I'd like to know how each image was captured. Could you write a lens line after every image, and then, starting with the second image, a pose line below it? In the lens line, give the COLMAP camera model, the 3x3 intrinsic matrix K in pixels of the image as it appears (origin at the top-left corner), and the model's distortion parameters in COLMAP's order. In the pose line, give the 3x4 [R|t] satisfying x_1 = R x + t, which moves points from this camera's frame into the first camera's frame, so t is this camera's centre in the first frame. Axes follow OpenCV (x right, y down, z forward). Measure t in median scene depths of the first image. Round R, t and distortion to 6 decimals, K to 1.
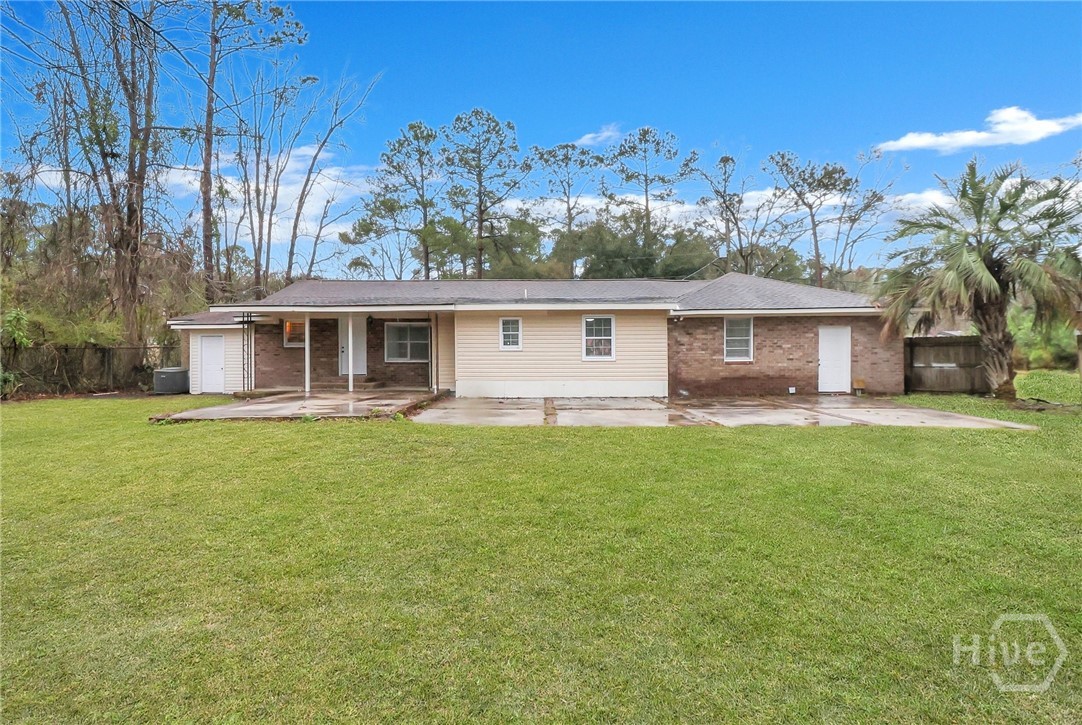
lens RADIAL K [[512.2, 0, 536.6], [0, 512.2, 353.9], [0, 0, 1]] dist [-0.005111, -0.003718]
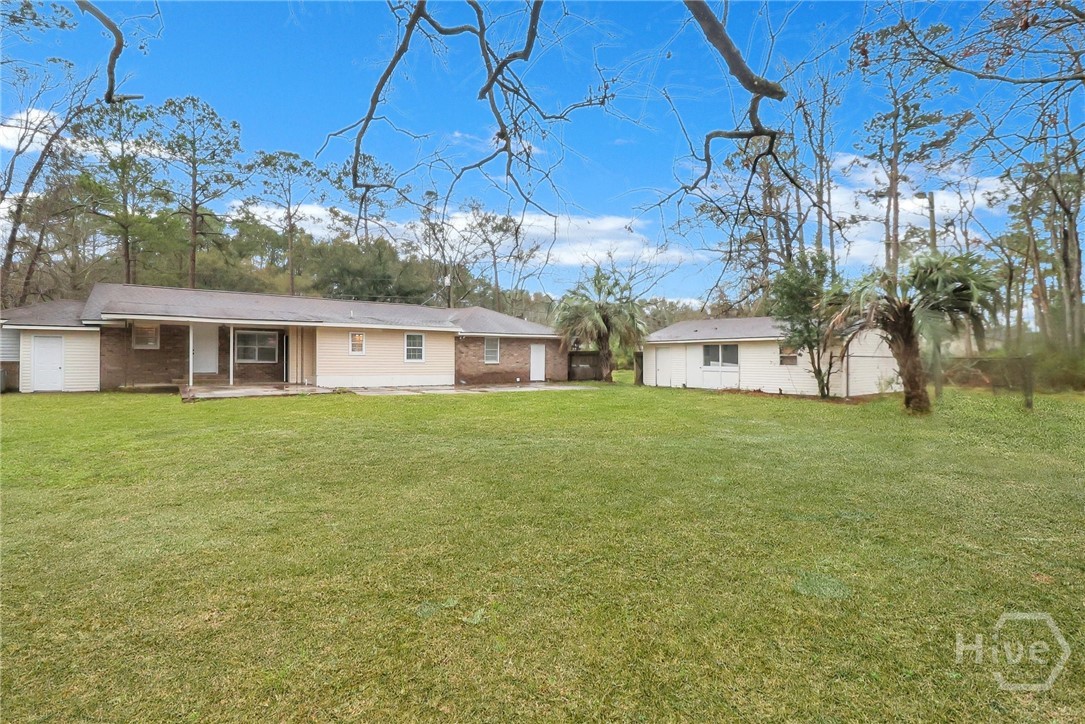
lens RADIAL K [[542.5, 0, 537.4], [0, 542.5, 360.5], [0, 0, 1]] dist [0.005436, 0.000867]
pose [[0.814515, 0.008810, 0.580076, -0.530392], [-0.009603, 0.999952, -0.001703, 0.007309], [-0.580063, -0.004184, 0.814561, -0.561862]]
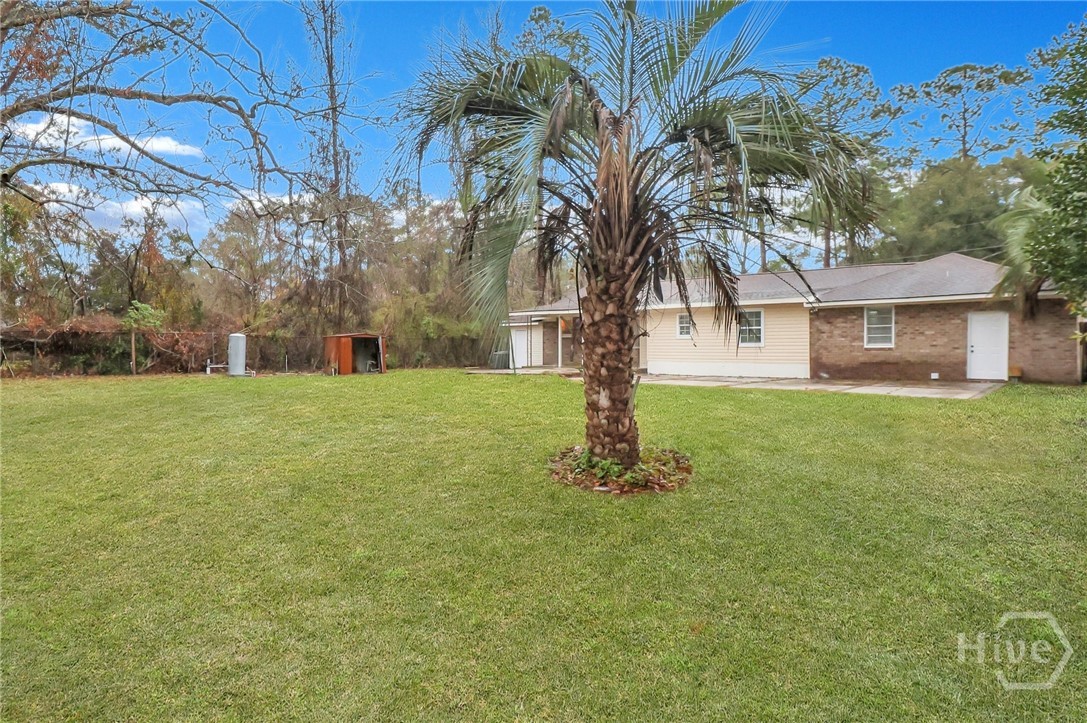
lens RADIAL K [[650.5, 0, 540.4], [0, 650.5, 360.4], [0, 0, 1]] dist [-0.003036, -0.000733]
pose [[0.771443, 0.014714, -0.636128, 0.712723], [0.001456, 0.999689, 0.024889, 0.006747], [0.636297, -0.020127, 0.771182, -0.502124]]
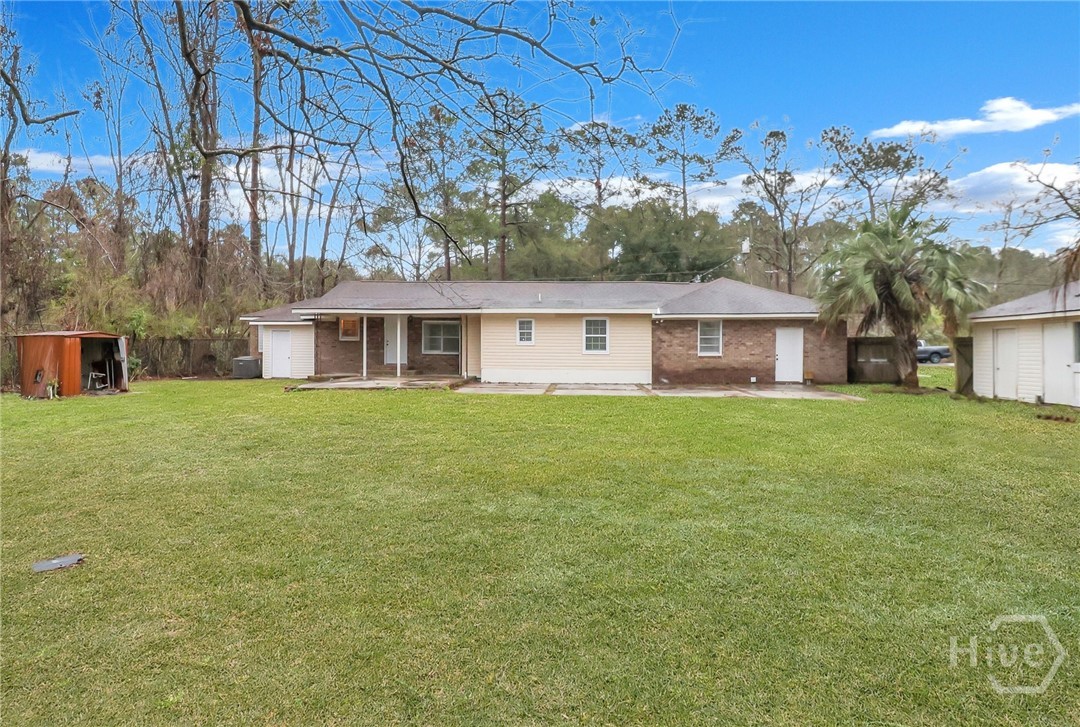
lens RADIAL K [[634.8, 0, 547.8], [0, 634.8, 359.2], [0, 0, 1]] dist [0.014017, 0.000919]
pose [[0.999161, 0.010009, -0.039722, 0.065429], [-0.009277, 0.999784, 0.018579, -0.001613], [0.039899, -0.018195, 0.999038, -0.544958]]
